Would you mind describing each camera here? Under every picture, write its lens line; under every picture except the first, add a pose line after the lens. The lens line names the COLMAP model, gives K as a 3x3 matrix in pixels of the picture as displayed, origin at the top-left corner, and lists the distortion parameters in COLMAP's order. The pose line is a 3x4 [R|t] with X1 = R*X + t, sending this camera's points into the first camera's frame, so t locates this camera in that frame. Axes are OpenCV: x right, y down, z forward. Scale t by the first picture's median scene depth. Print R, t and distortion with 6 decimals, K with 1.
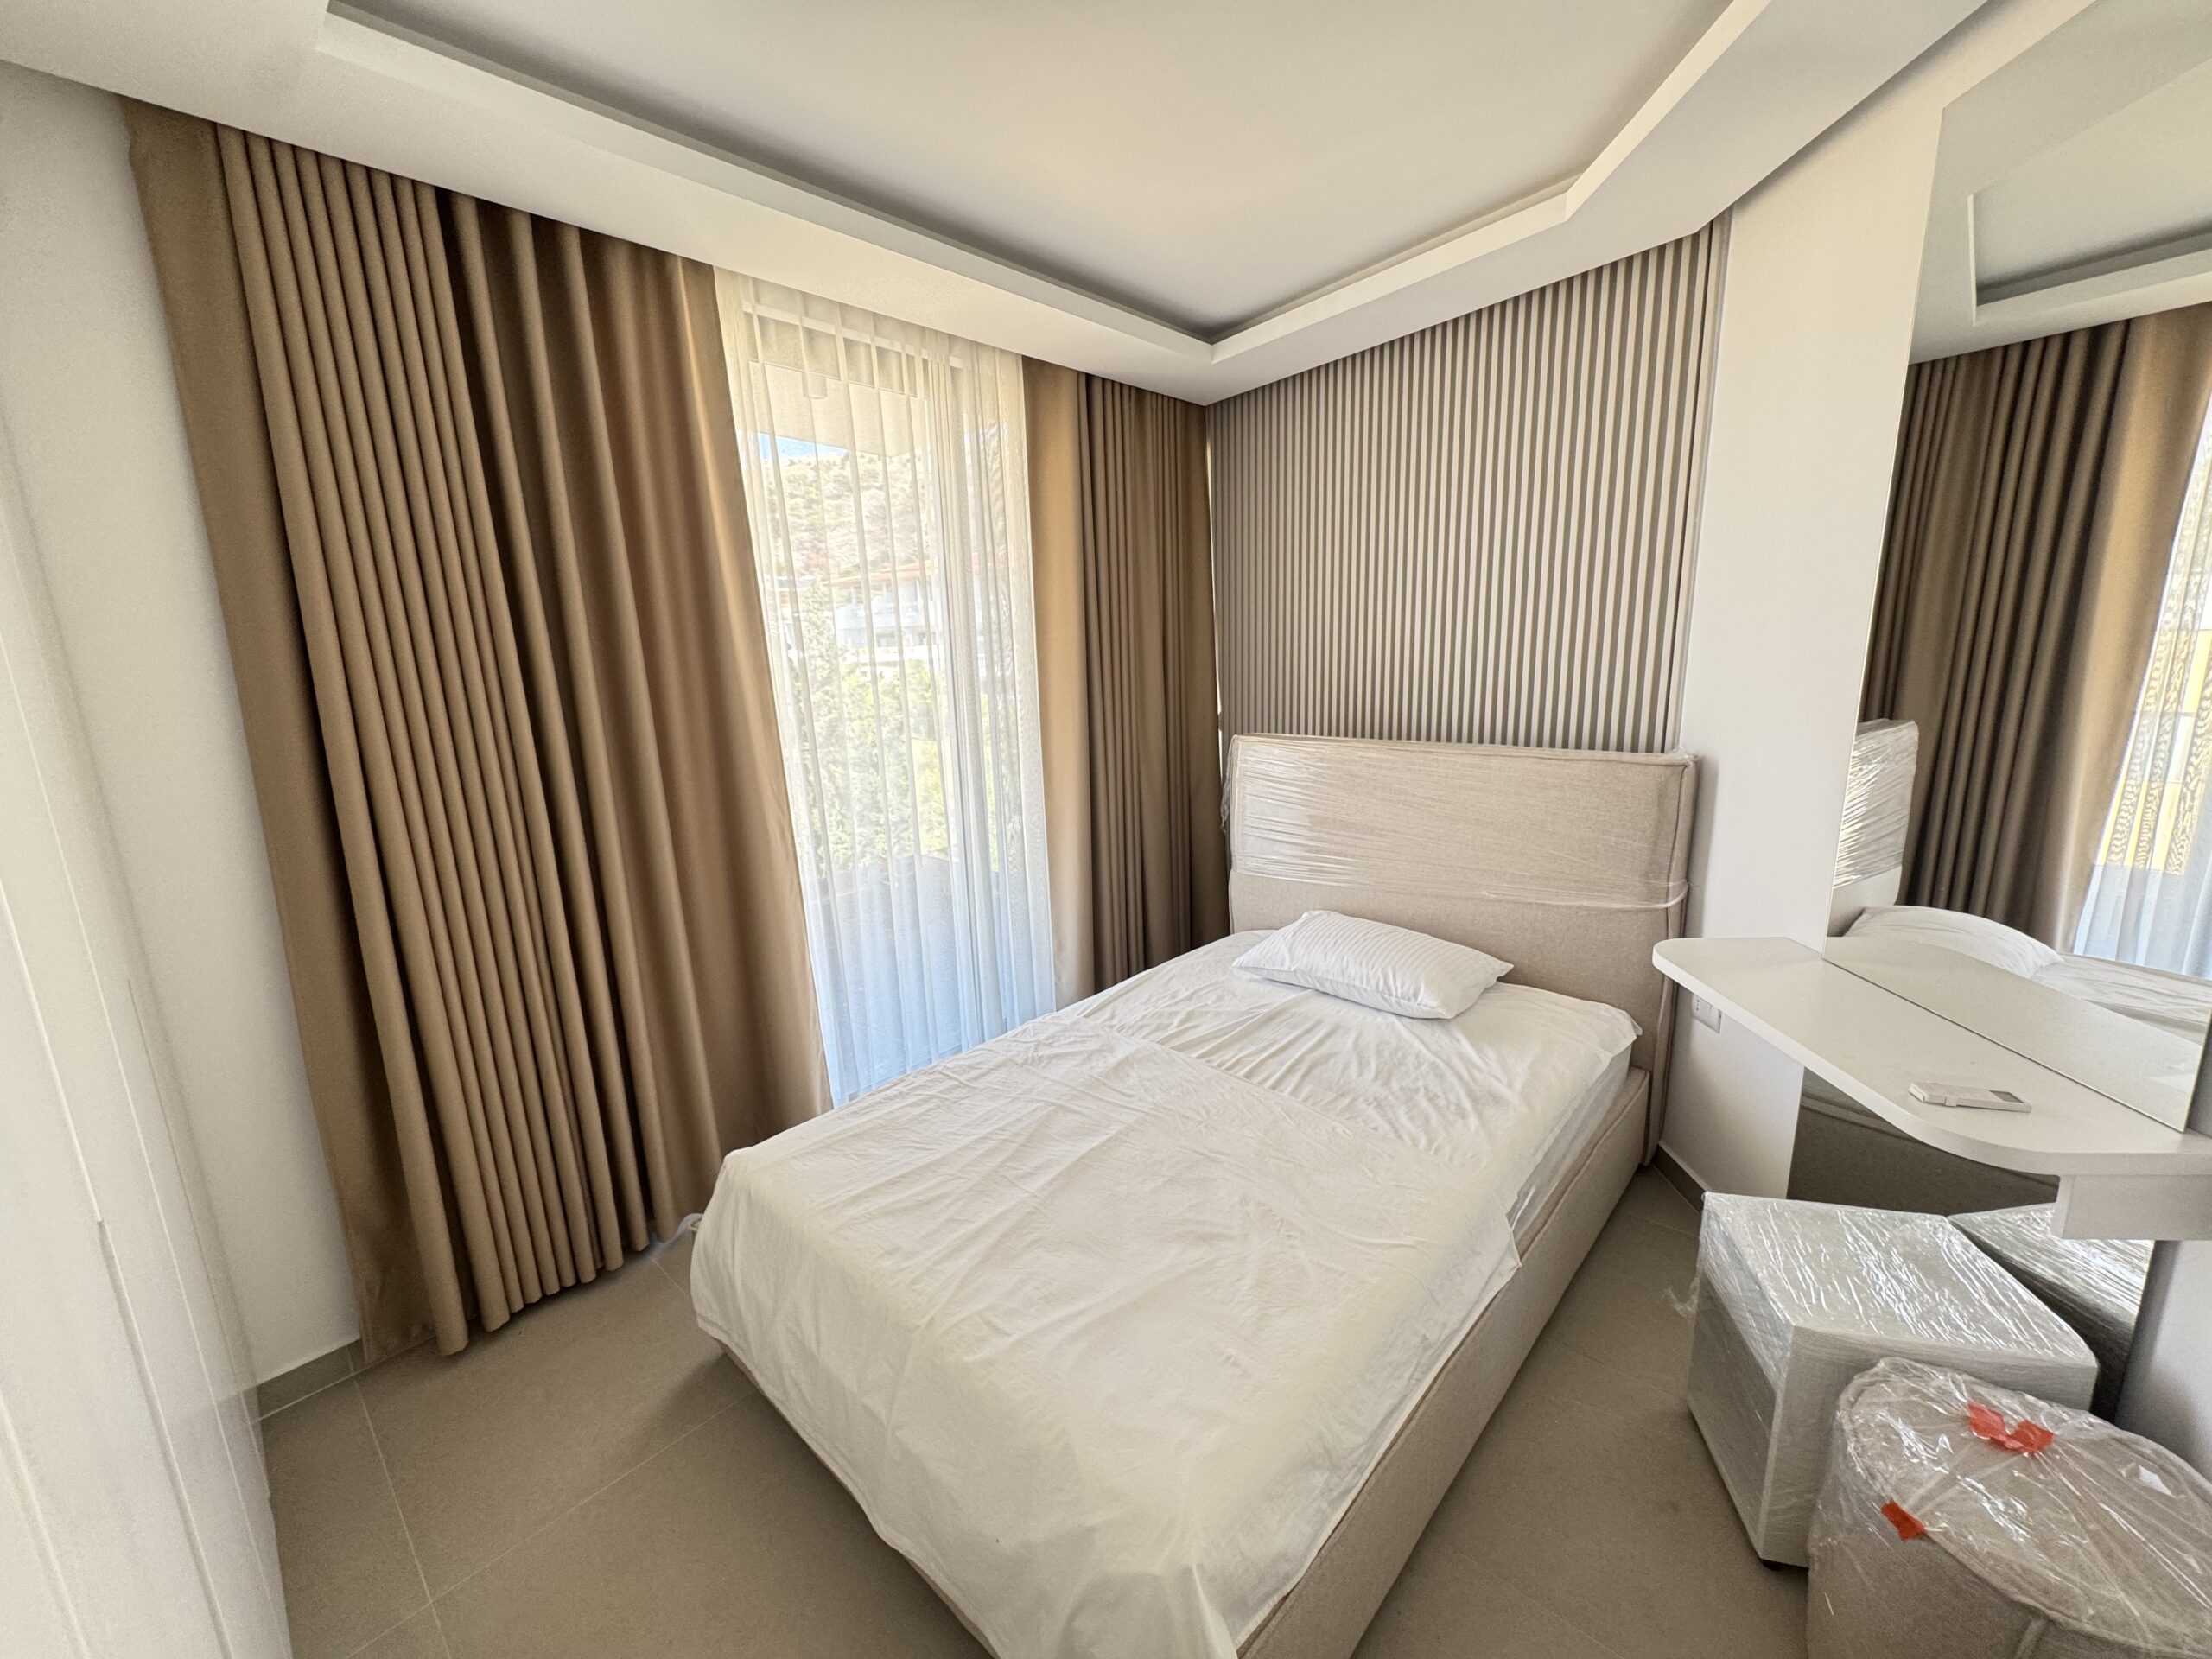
lens RADIAL K [[883.8, 0, 1100.2], [0, 883.8, 835.4], [0, 0, 1]] dist [-0.003462, -0.000125]
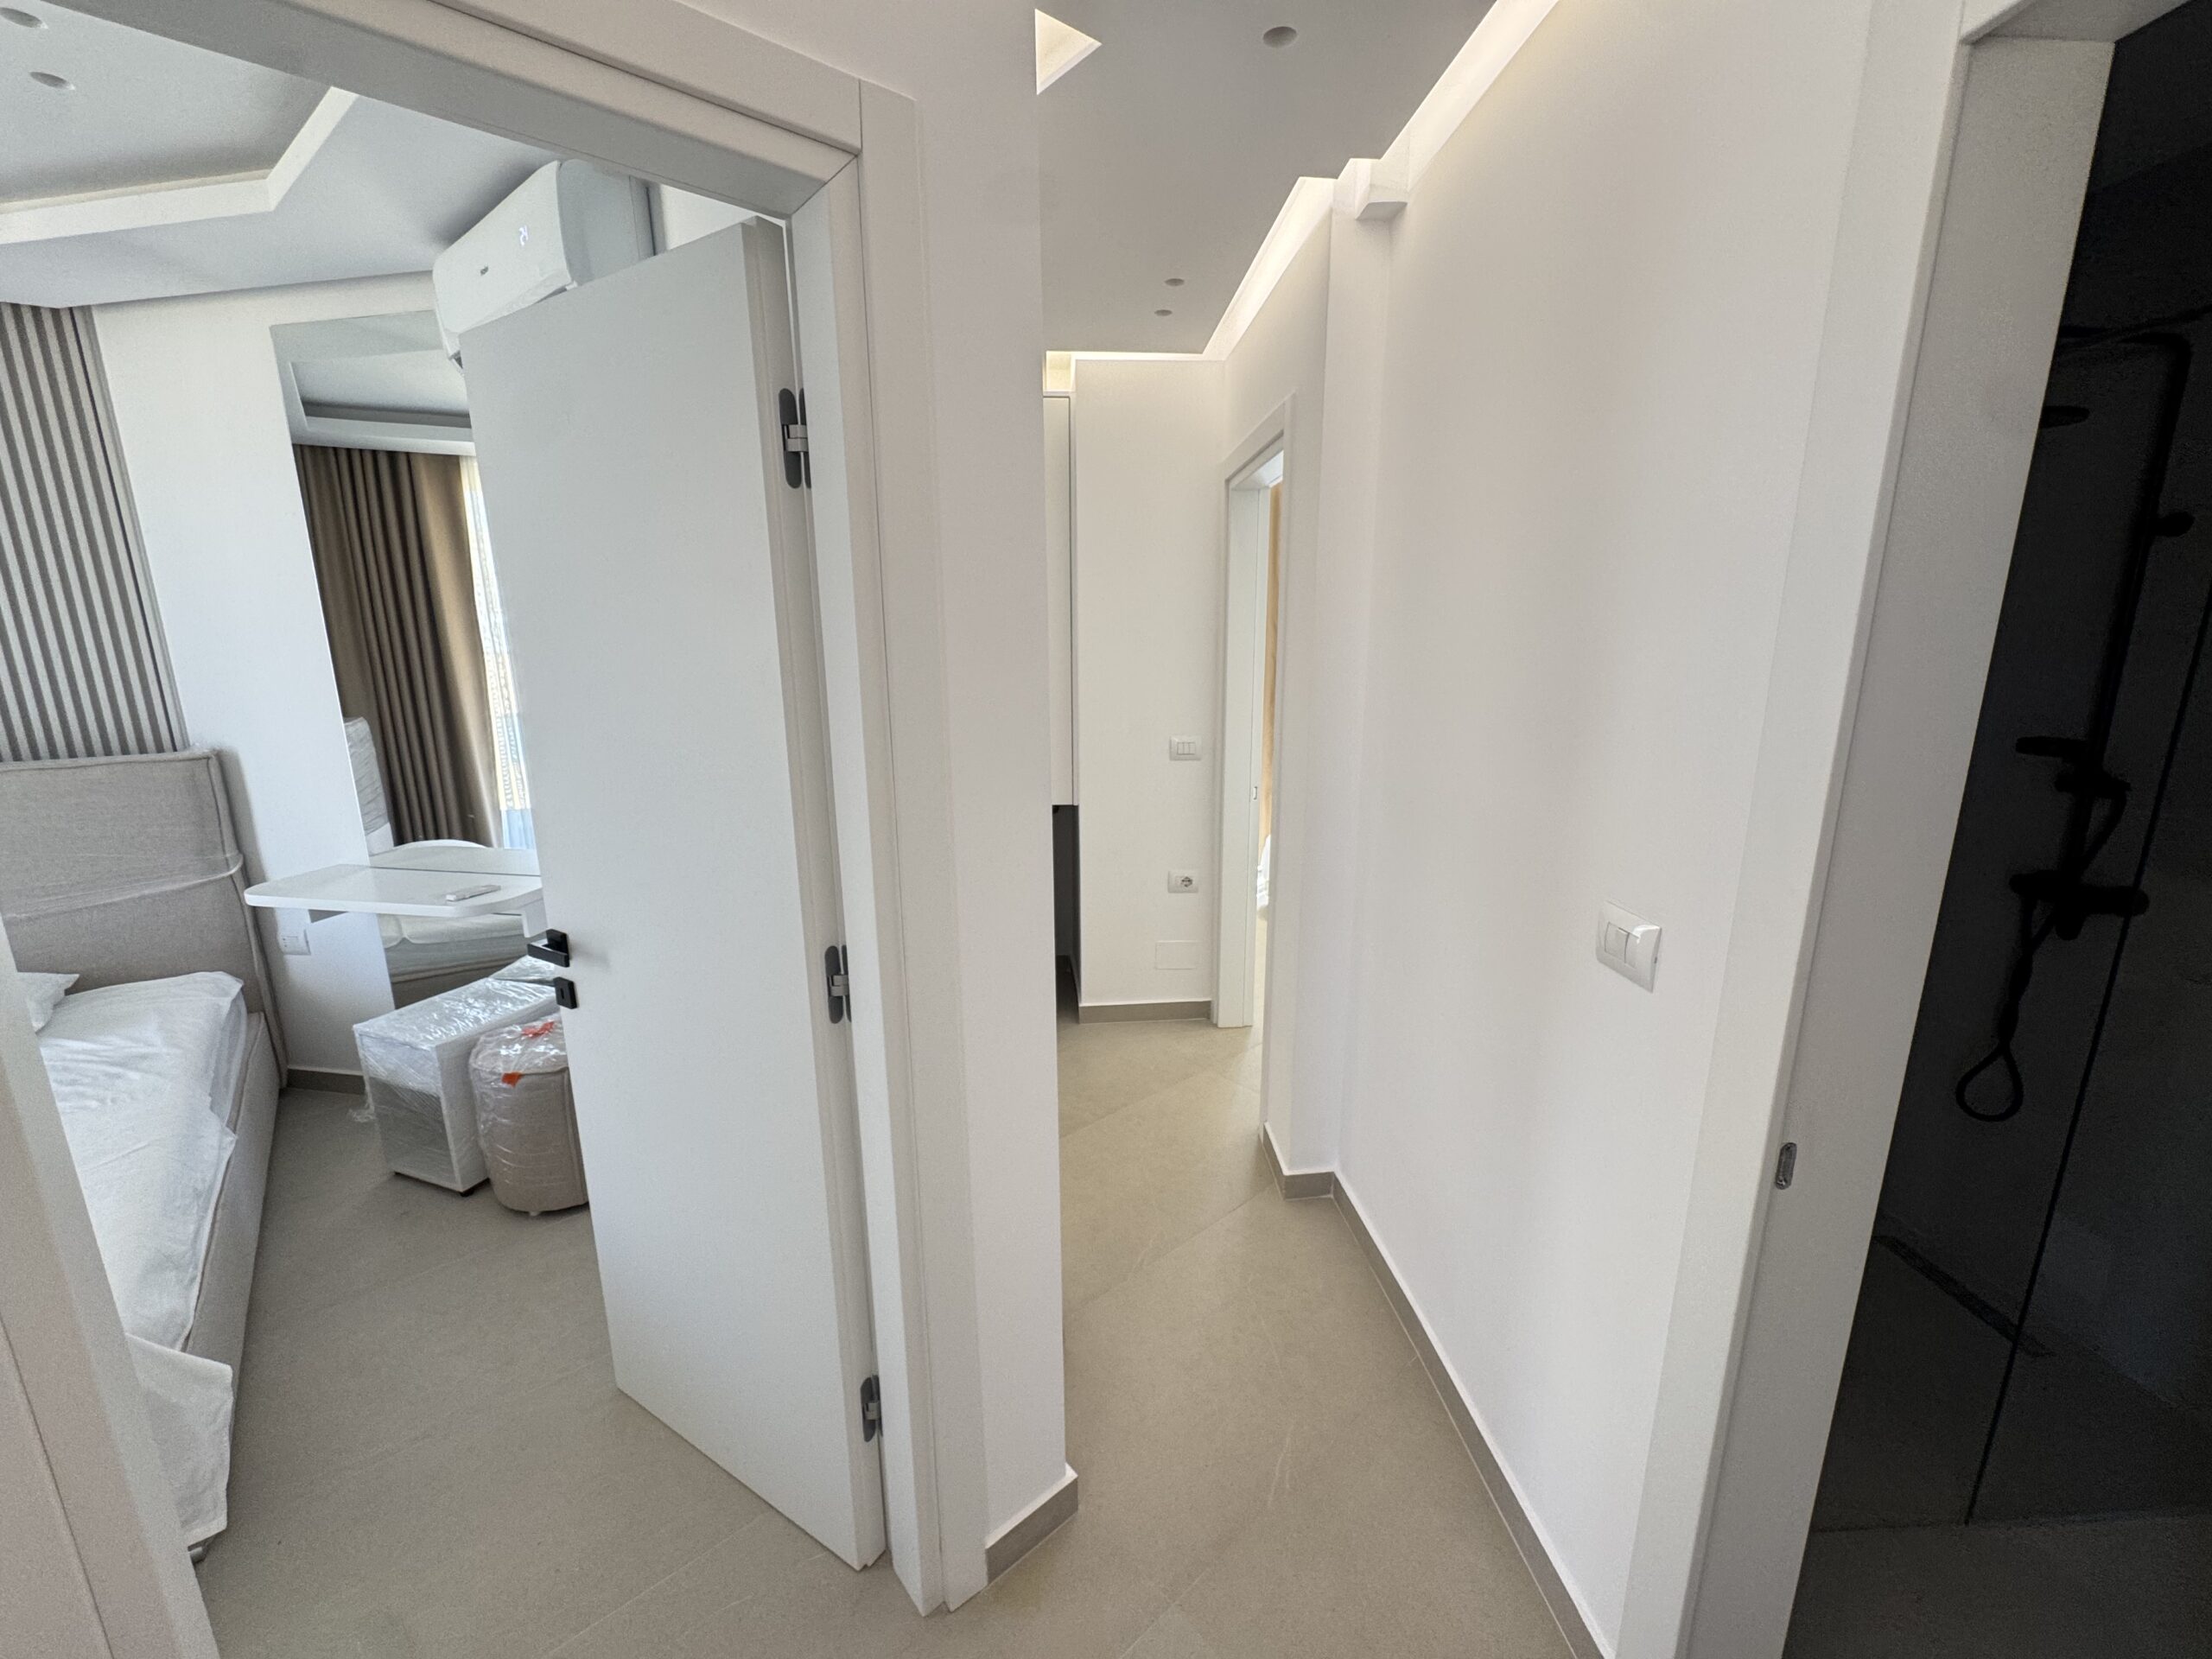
lens RADIAL K [[883.8, 0, 1099.5], [0, 883.8, 833.2], [0, 0, 1]] dist [-0.003462, -0.000125]
pose [[0.113693, -0.178420, 0.977364, -0.407837], [0.206118, 0.966575, 0.152474, 0.090738], [-0.971900, 0.184117, 0.146668, -0.359613]]
